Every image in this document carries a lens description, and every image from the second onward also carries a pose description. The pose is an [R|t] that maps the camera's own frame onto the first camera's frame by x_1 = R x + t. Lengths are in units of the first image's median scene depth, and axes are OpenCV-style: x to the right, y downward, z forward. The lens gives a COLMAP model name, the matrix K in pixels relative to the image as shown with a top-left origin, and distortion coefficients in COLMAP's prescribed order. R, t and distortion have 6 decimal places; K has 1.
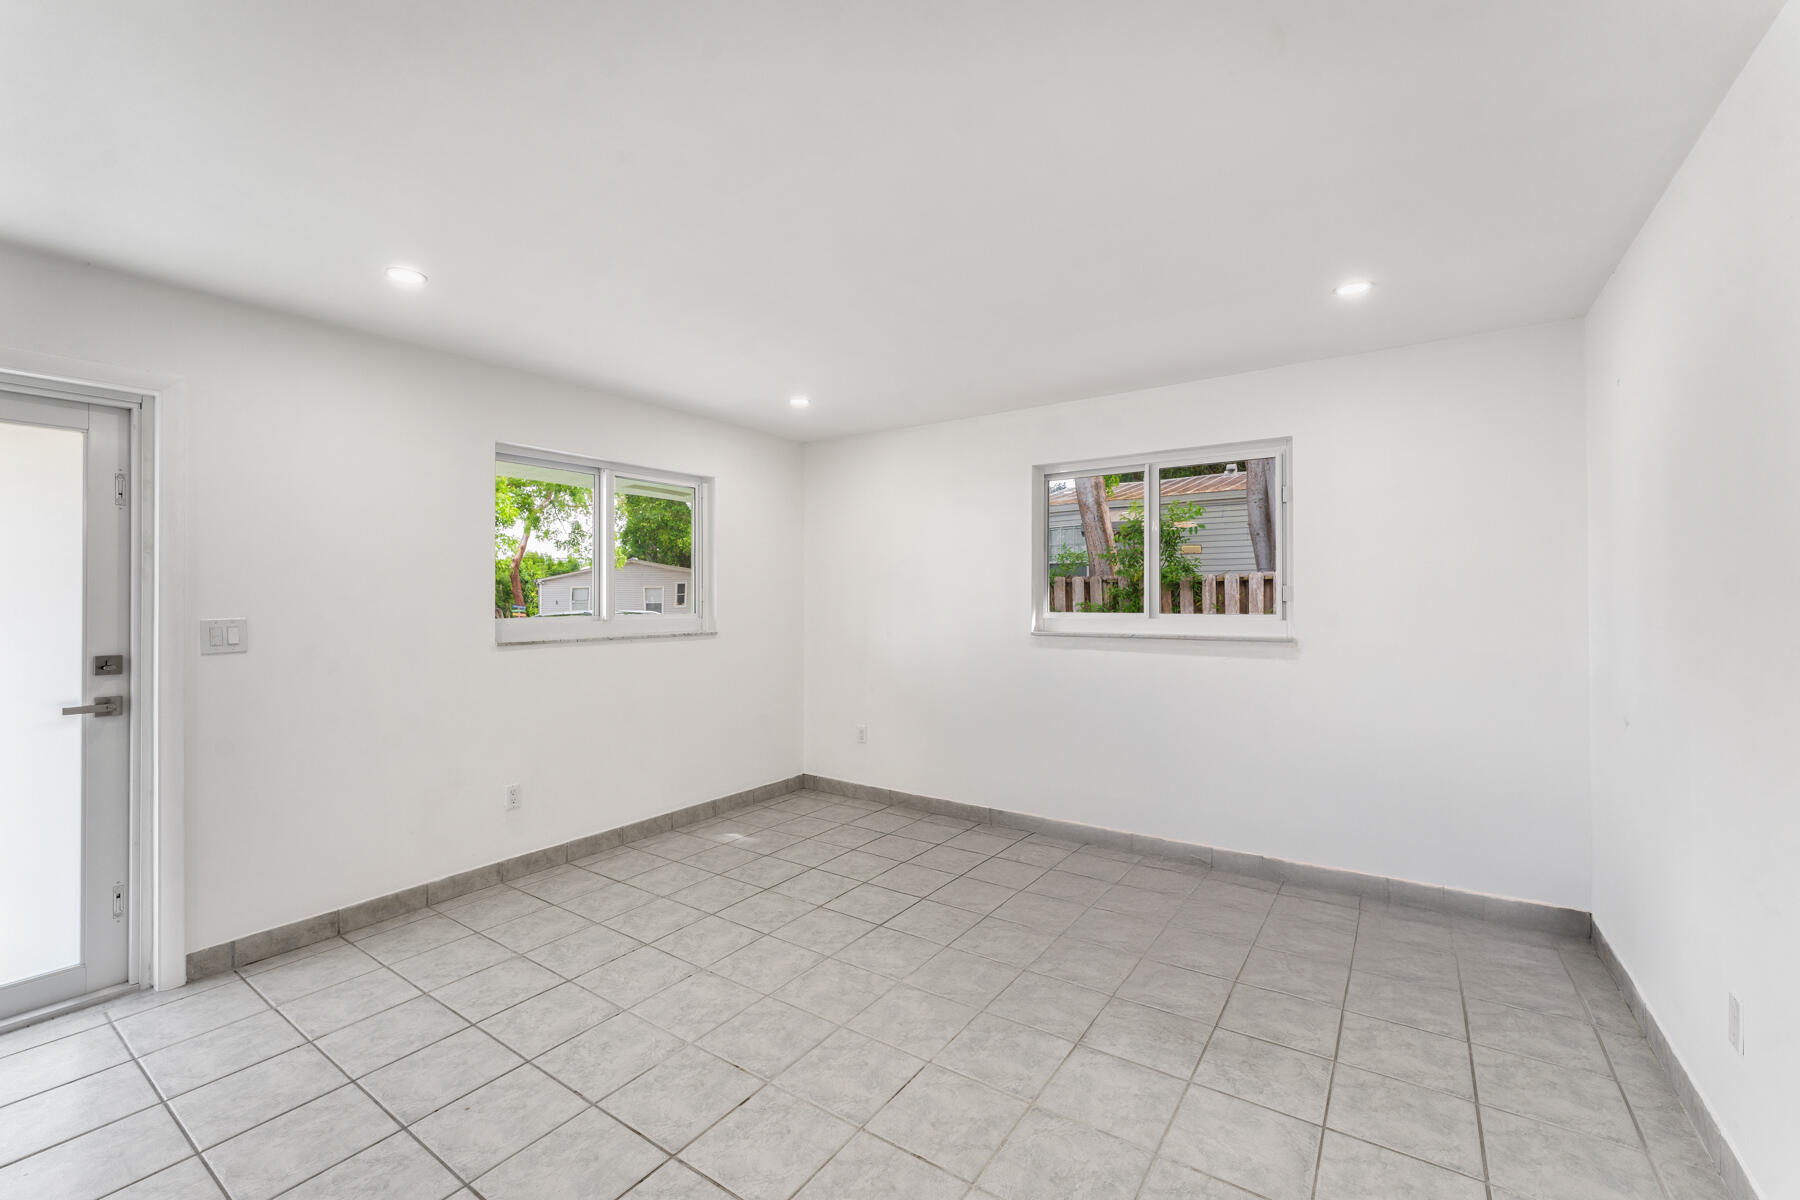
lens RADIAL K [[735.2, 0, 902.2], [0, 735.2, 592.0], [0, 0, 1]] dist [-0.002074, -0.000498]
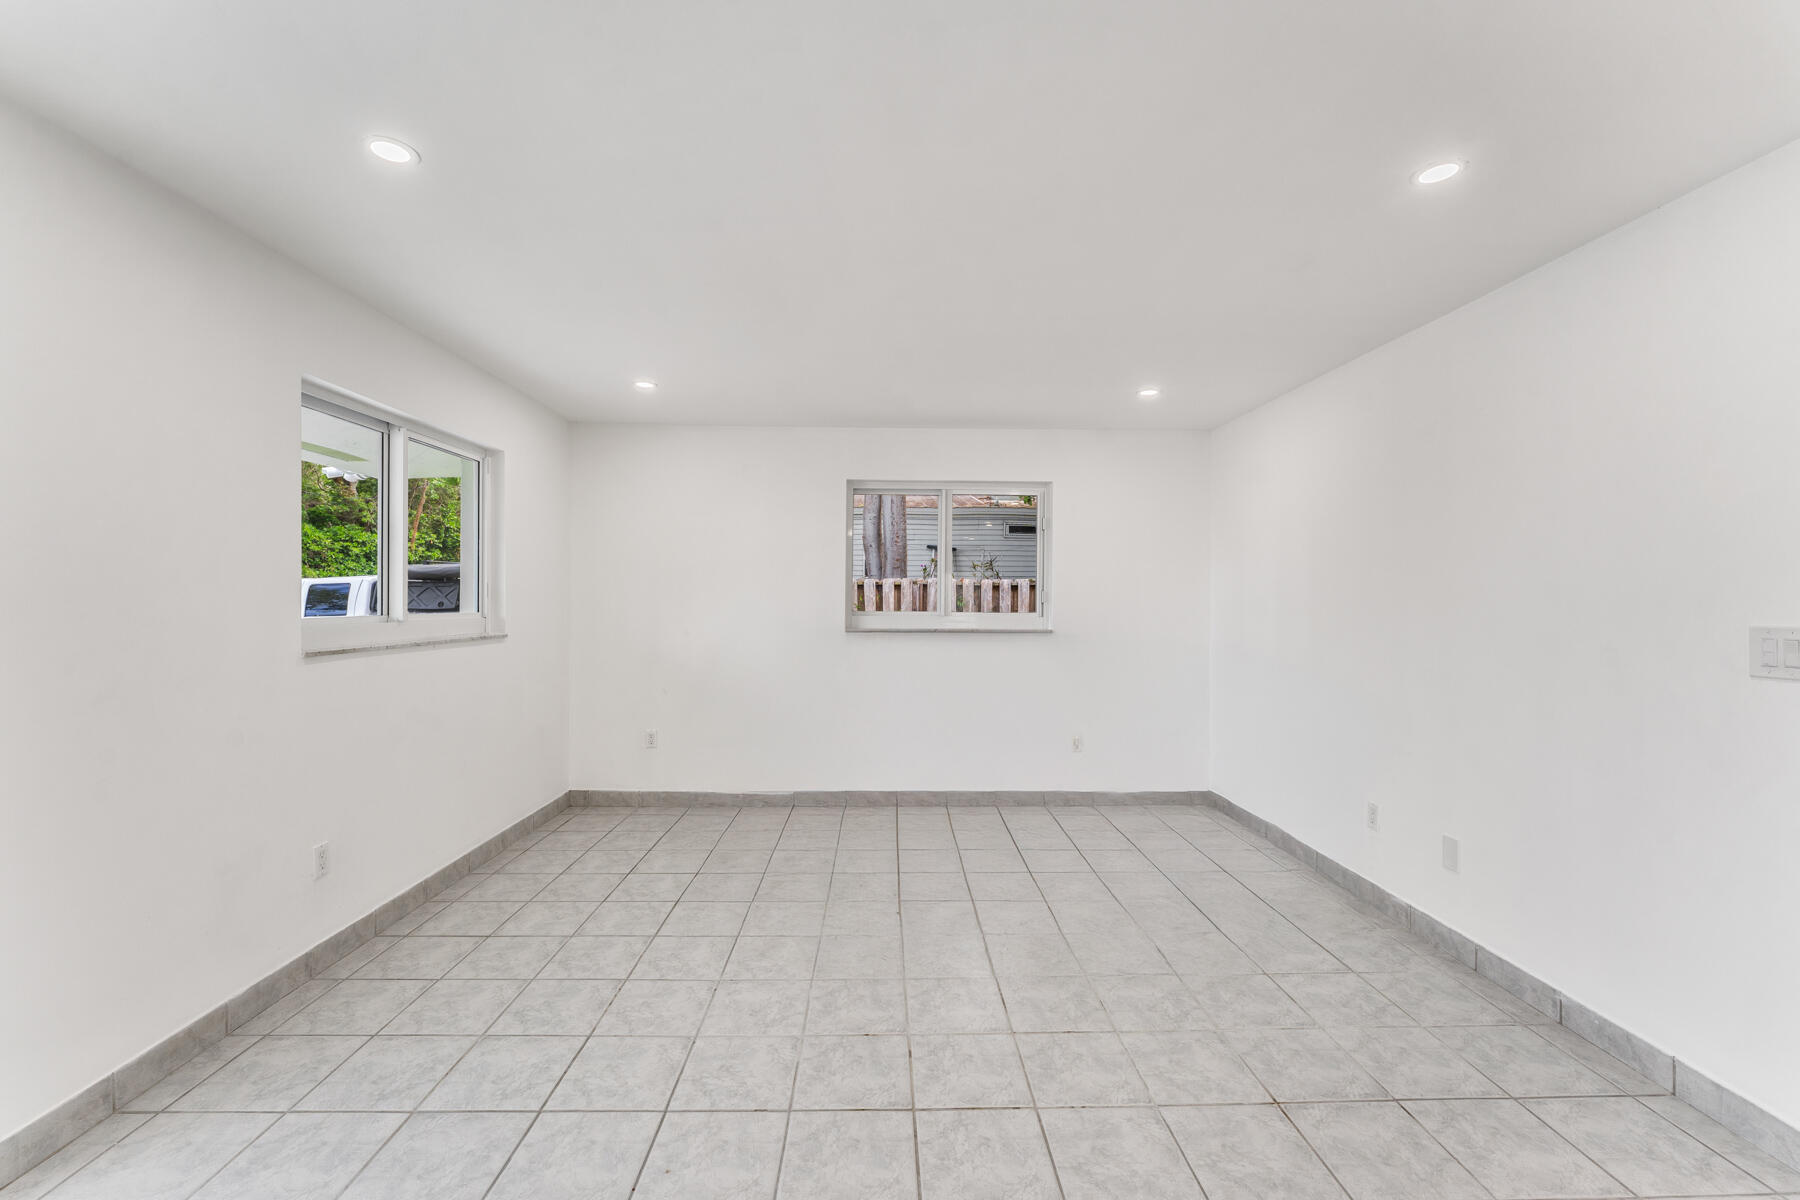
lens RADIAL K [[719.9, 0, 894.1], [0, 719.9, 601.4], [0, 0, 1]] dist [-0.000097, -0.000388]
pose [[0.814311, 0.007671, 0.580378, -0.456635], [-0.015241, 0.999850, 0.008169, 0.003198], [-0.580228, -0.015498, 0.814307, 0.075744]]
